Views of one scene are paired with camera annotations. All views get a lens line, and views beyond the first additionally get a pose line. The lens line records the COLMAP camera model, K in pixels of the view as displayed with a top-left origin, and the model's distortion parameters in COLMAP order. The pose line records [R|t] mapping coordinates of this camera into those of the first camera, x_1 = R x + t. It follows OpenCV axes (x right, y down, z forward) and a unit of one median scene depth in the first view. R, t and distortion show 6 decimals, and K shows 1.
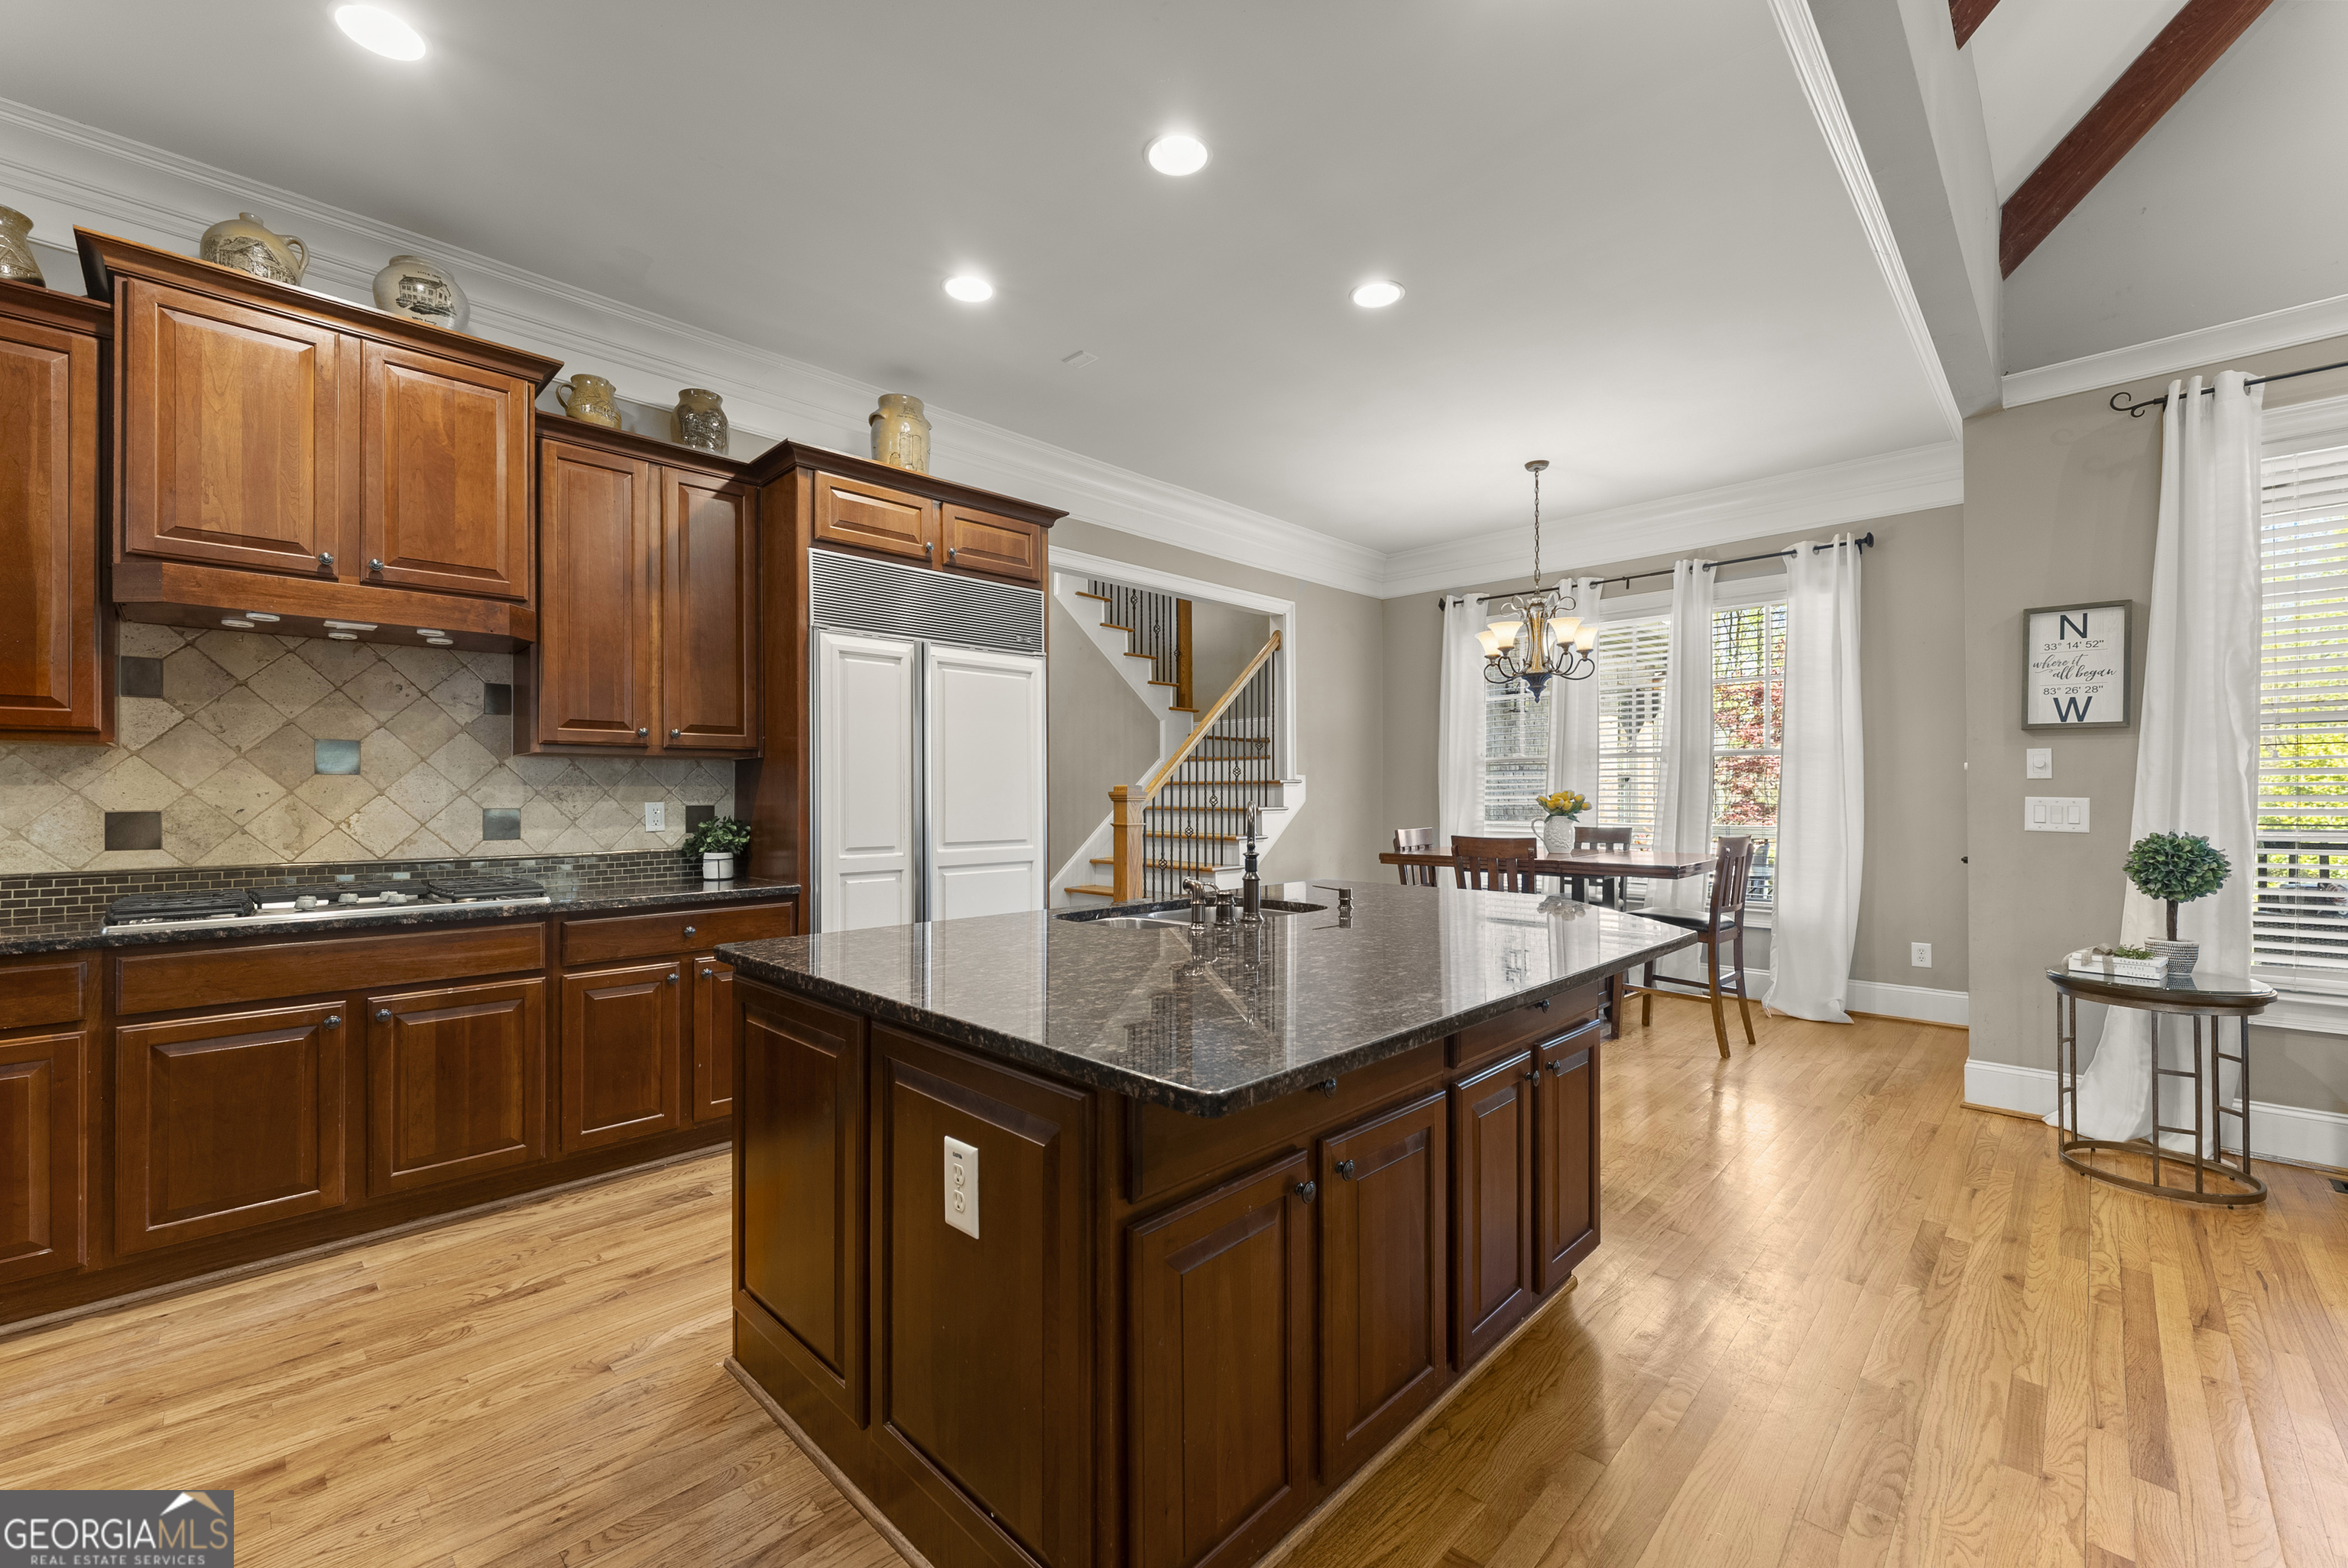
lens RADIAL K [[947.3, 0, 1131.3], [0, 947.3, 788.8], [0, 0, 1]] dist [0.000804, -0.001301]
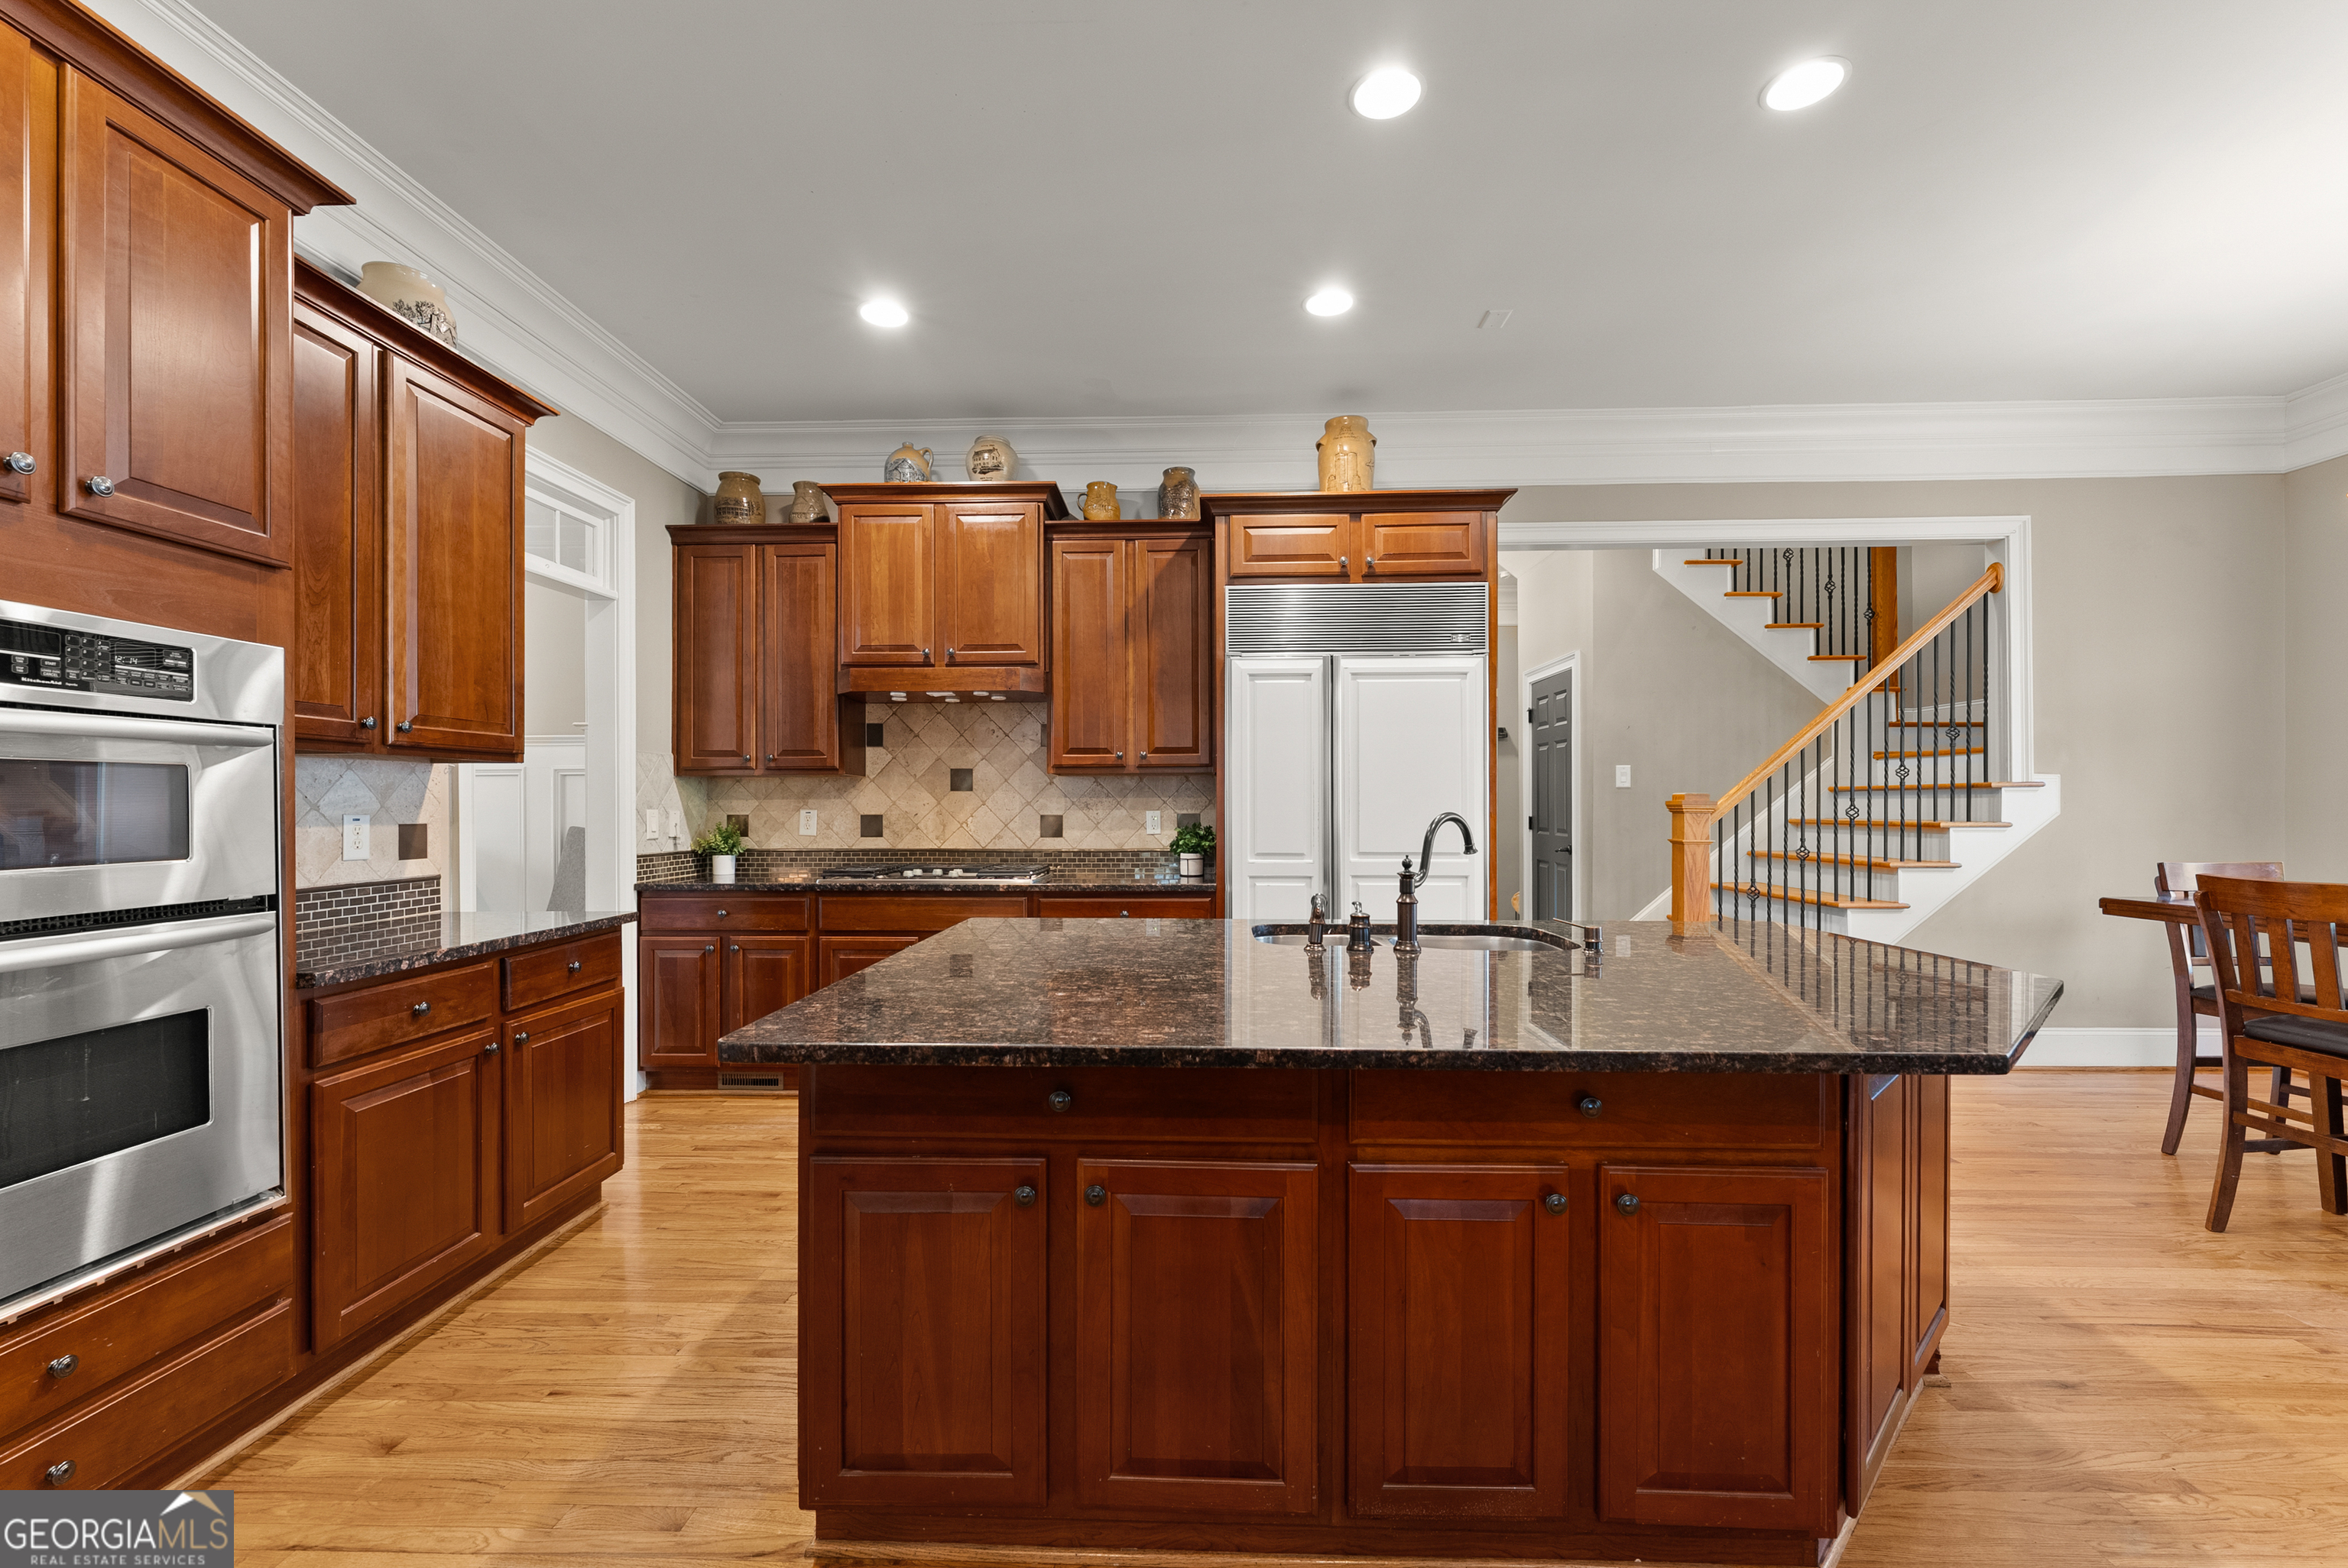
lens RADIAL K [[947.3, 0, 1170.3], [0, 947.3, 804.9], [0, 0, 1]] dist [0.000804, -0.001301]
pose [[0.683946, 0.000305, -0.729532, 0.430451], [0.004782, 0.999977, 0.004901, 0.000803], [0.729517, -0.006841, 0.683929, 0.175935]]
